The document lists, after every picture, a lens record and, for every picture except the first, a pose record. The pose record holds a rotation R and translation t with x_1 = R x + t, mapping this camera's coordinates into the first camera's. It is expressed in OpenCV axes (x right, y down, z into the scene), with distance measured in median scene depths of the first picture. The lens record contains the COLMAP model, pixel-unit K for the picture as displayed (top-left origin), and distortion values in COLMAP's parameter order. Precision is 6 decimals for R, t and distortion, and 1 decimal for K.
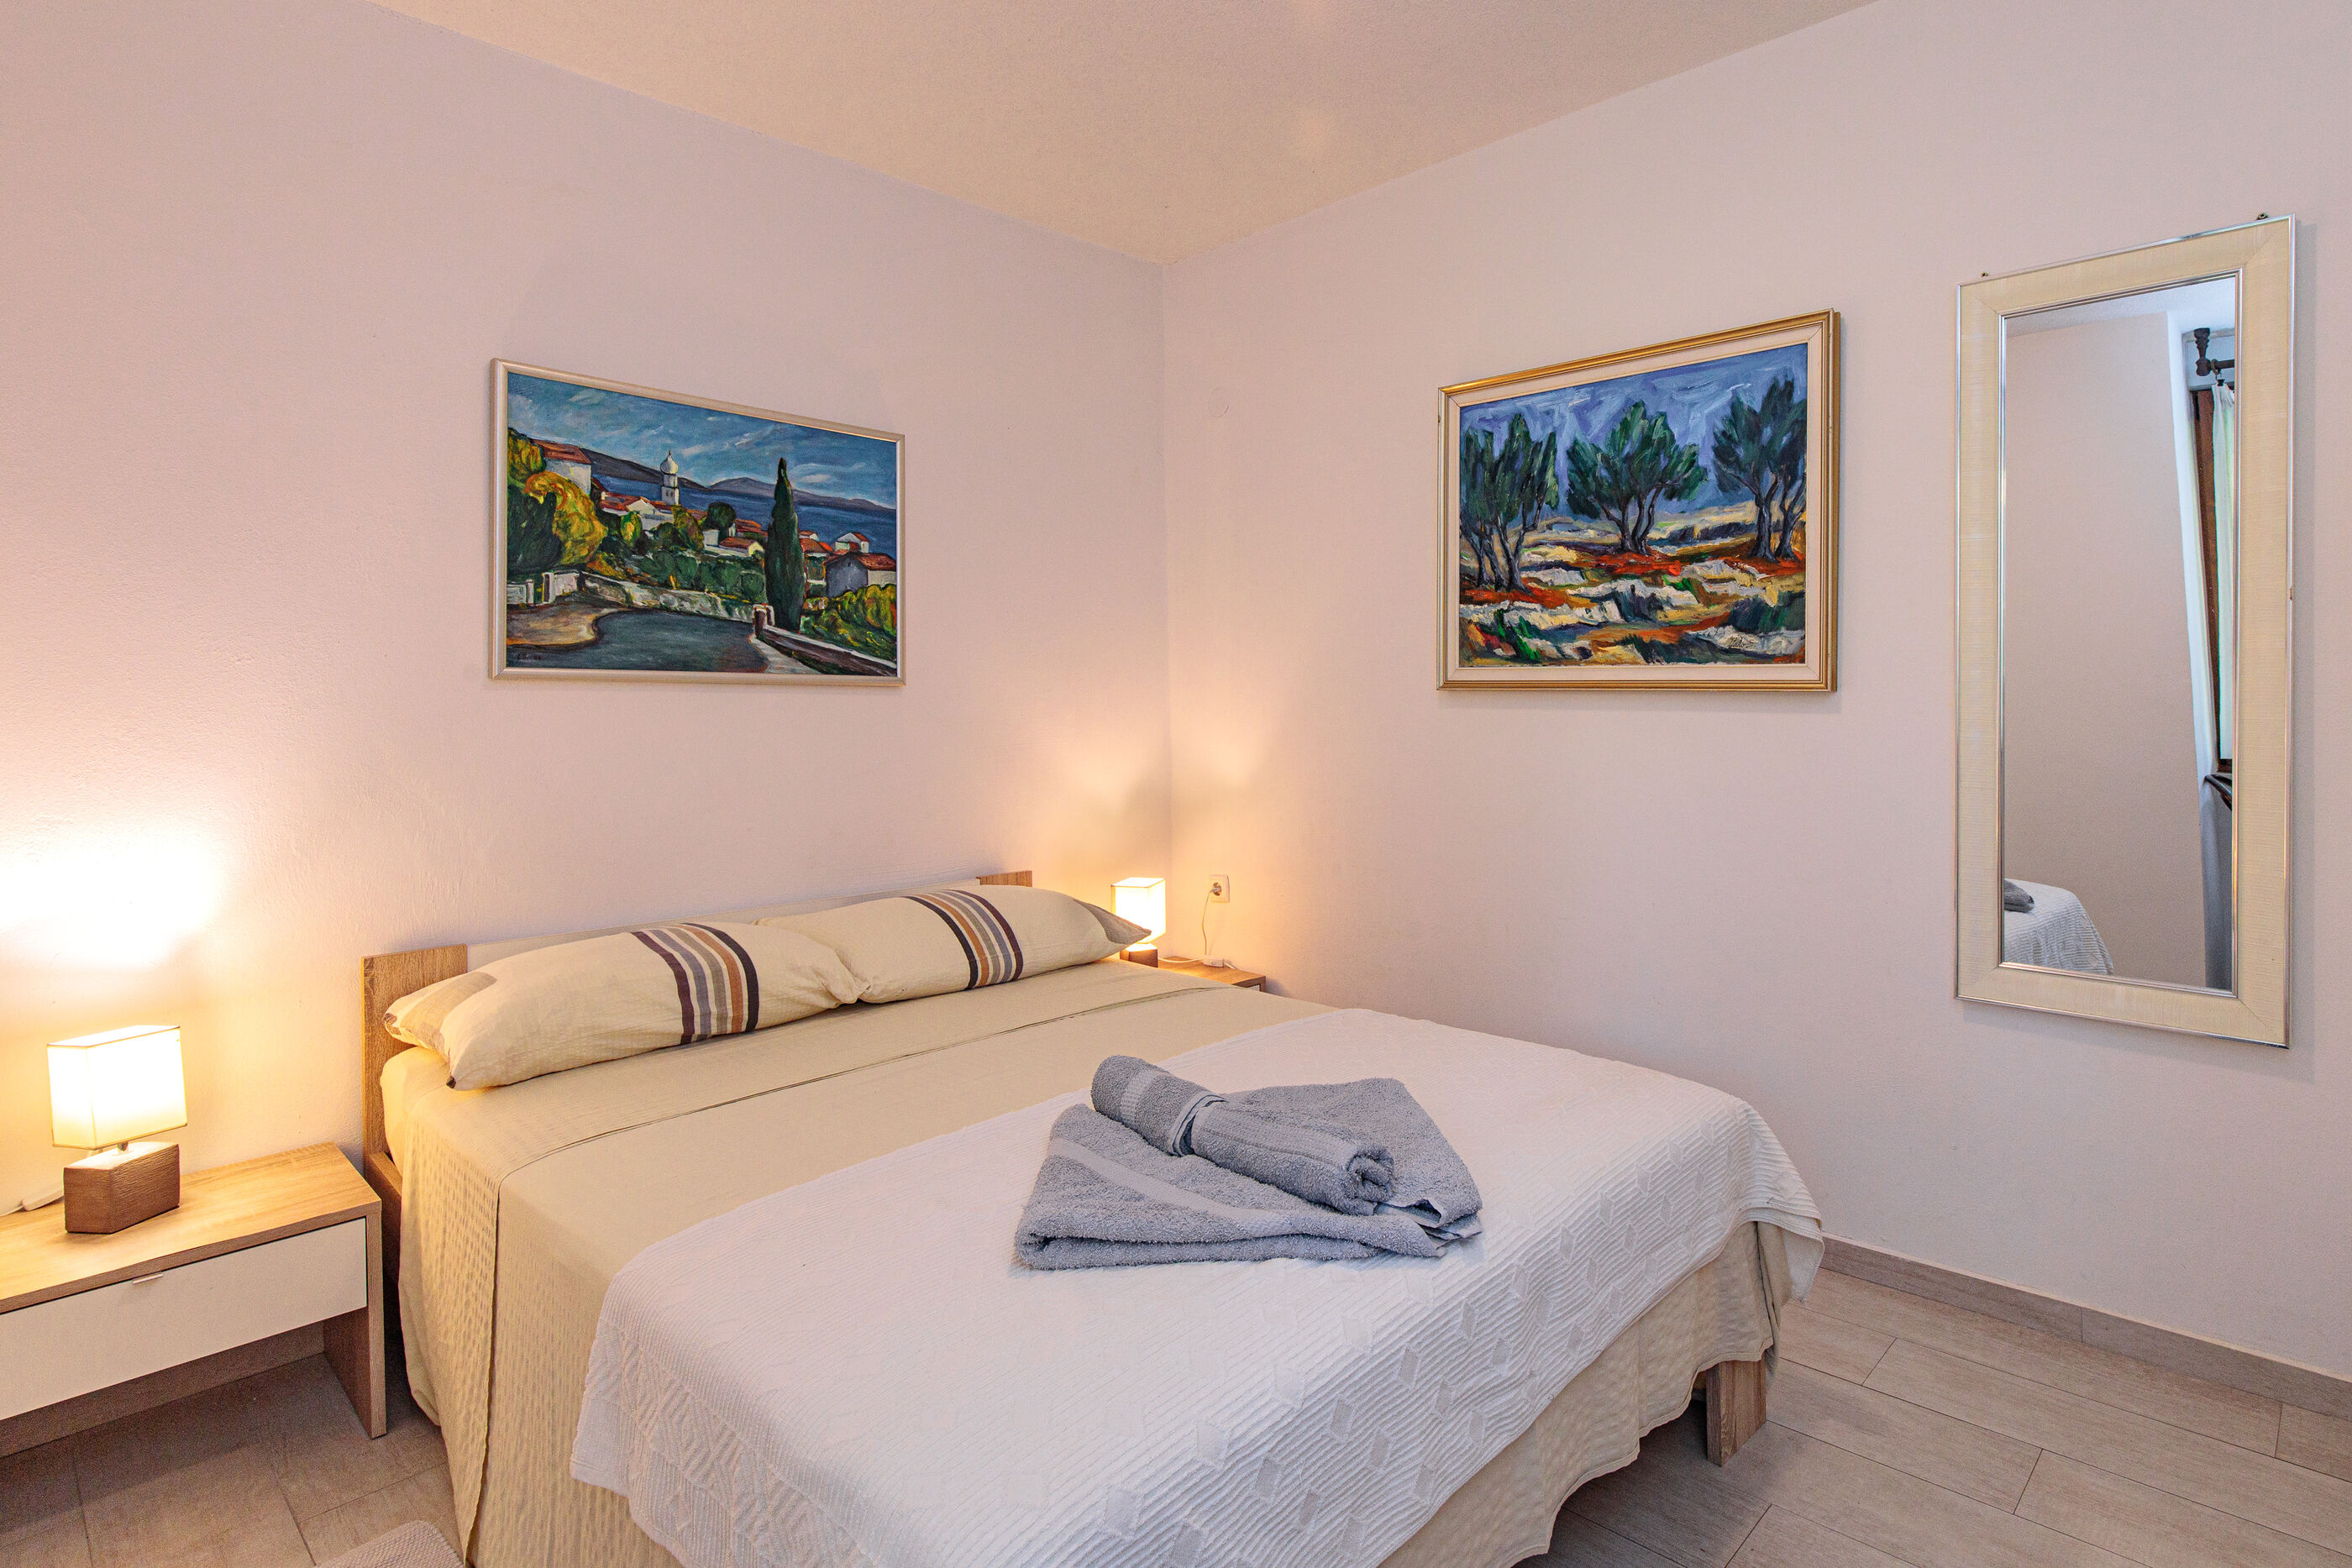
lens RADIAL K [[1063.9, 0, 1187.0], [0, 1063.9, 720.6], [0, 0, 1]] dist [0.012461, -0.000006]
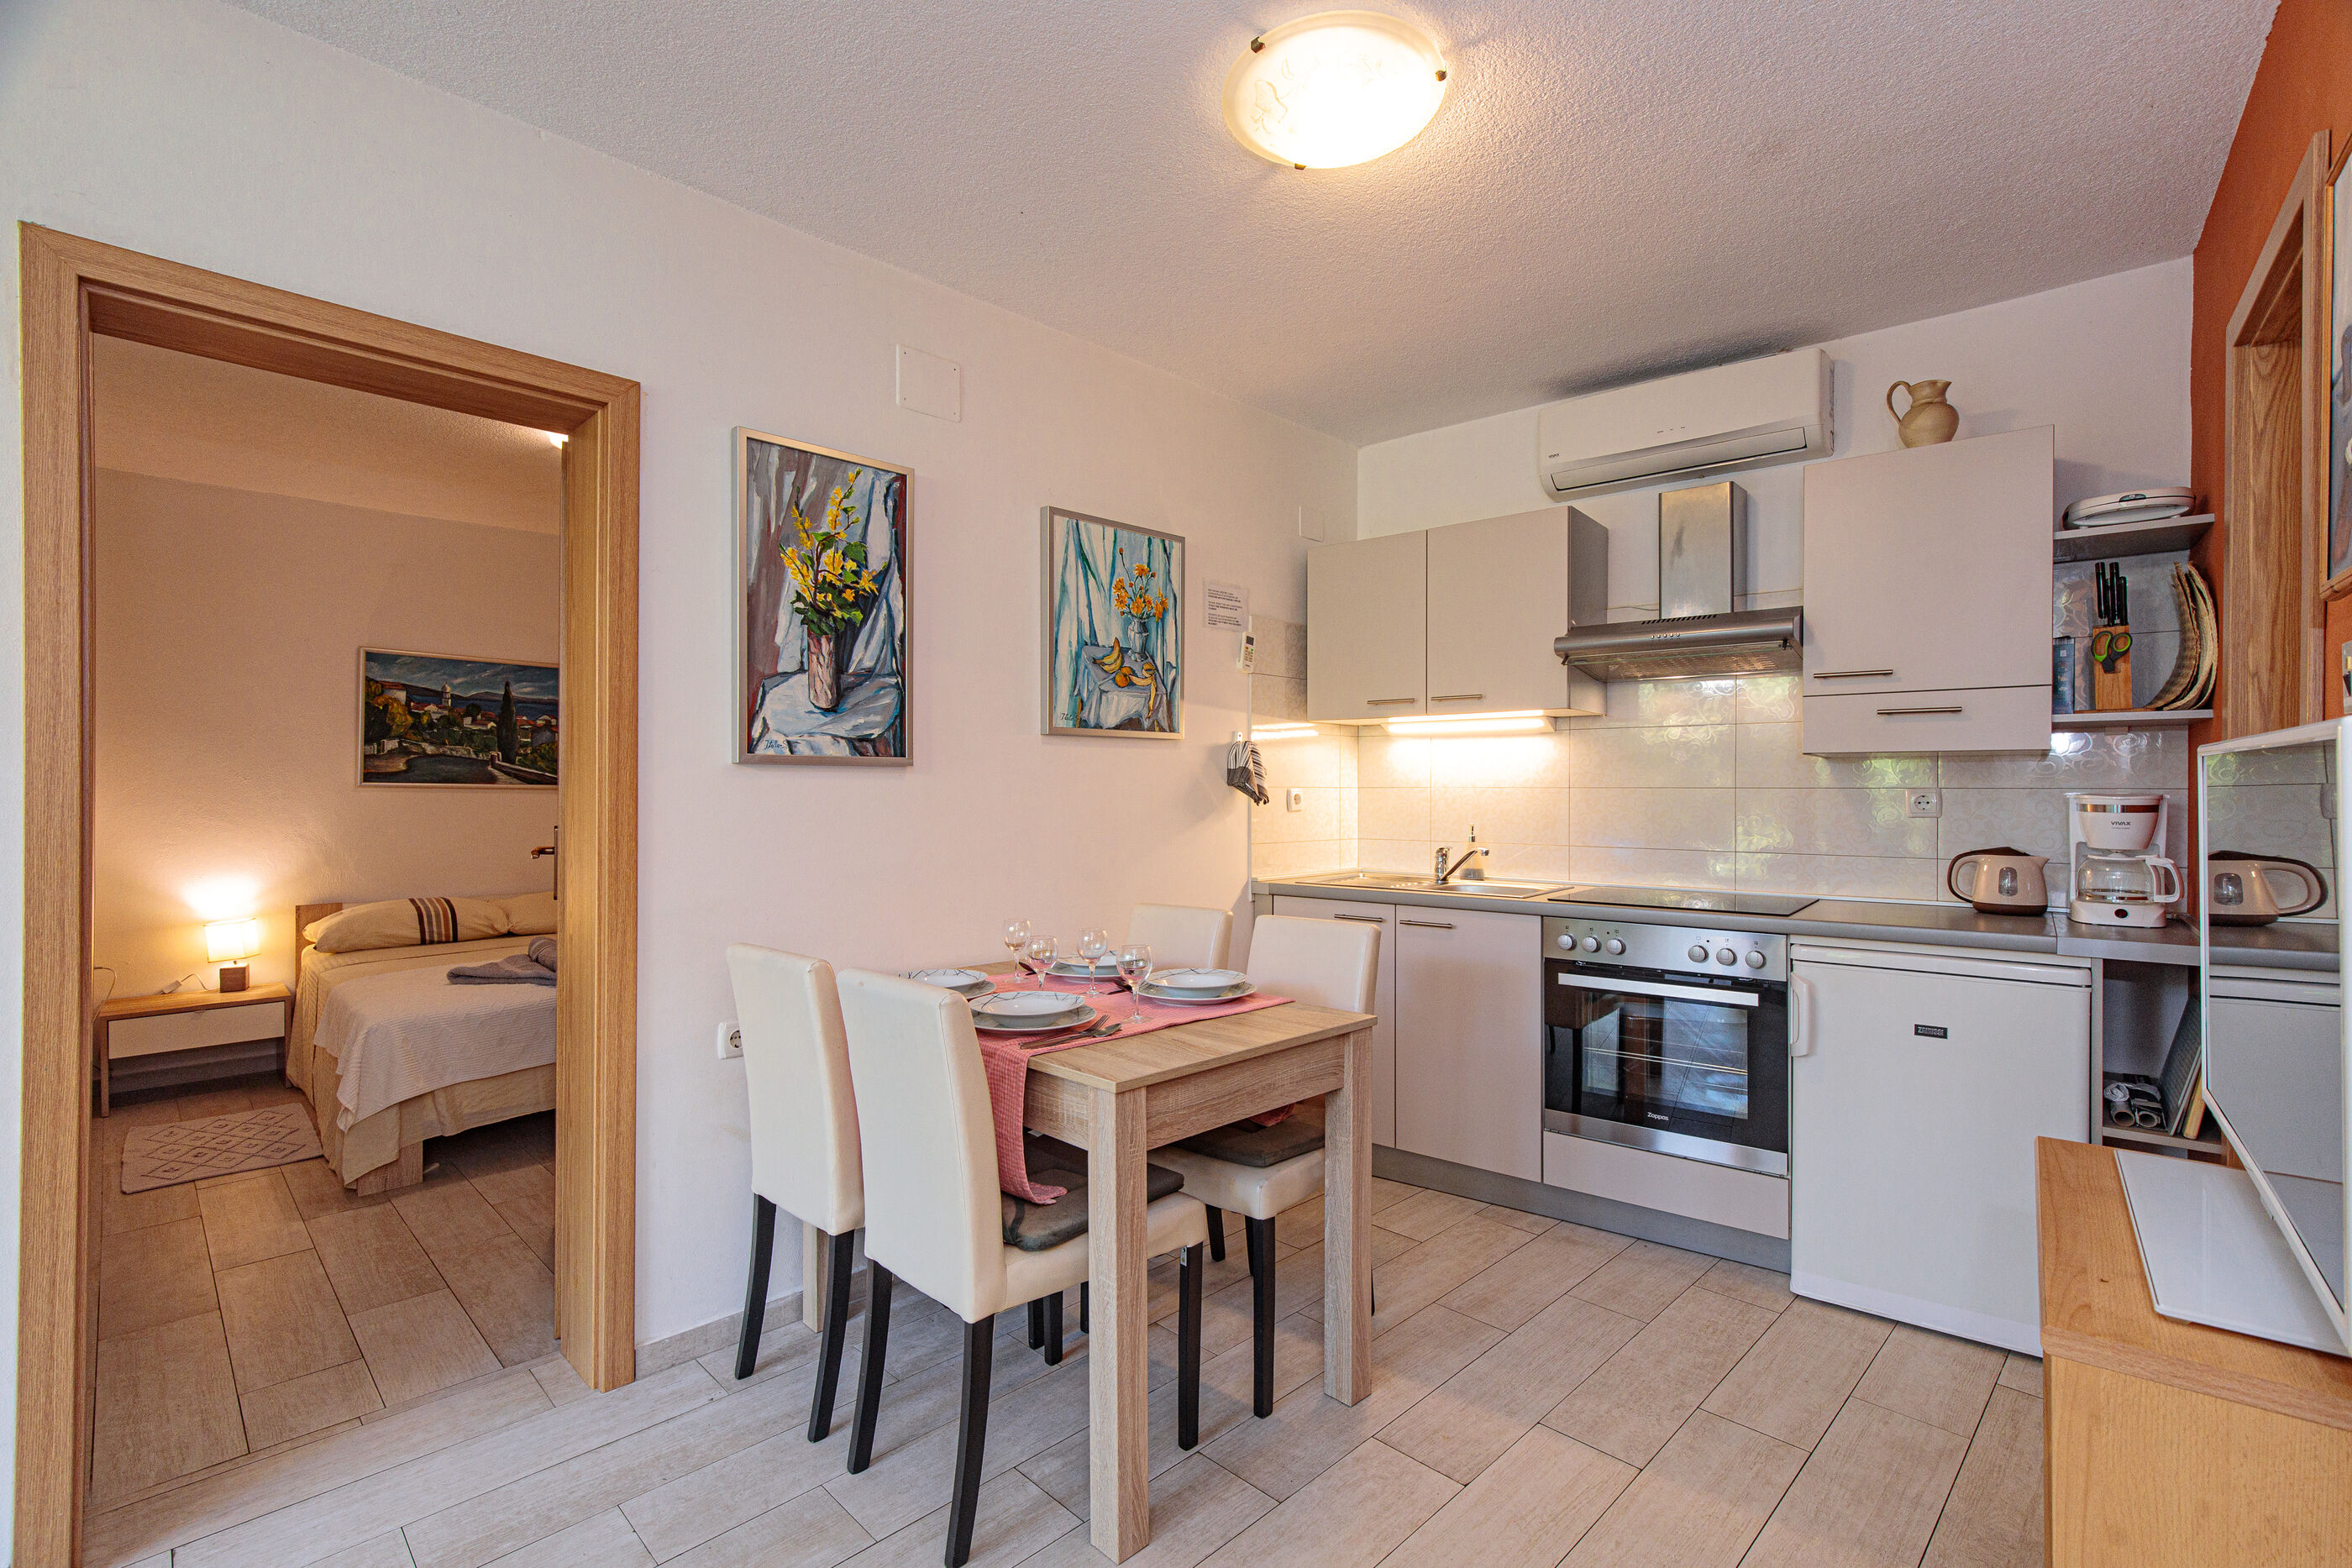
lens RADIAL K [[1063.9, 0, 1216.9], [0, 1063.9, 793.7], [0, 0, 1]] dist [0.012461, -0.000006]
pose [[0.998576, 0.010048, -0.052401, 1.232518], [-0.010263, 0.999940, -0.003819, -0.034492], [0.052359, 0.004352, 0.998619, -1.122242]]
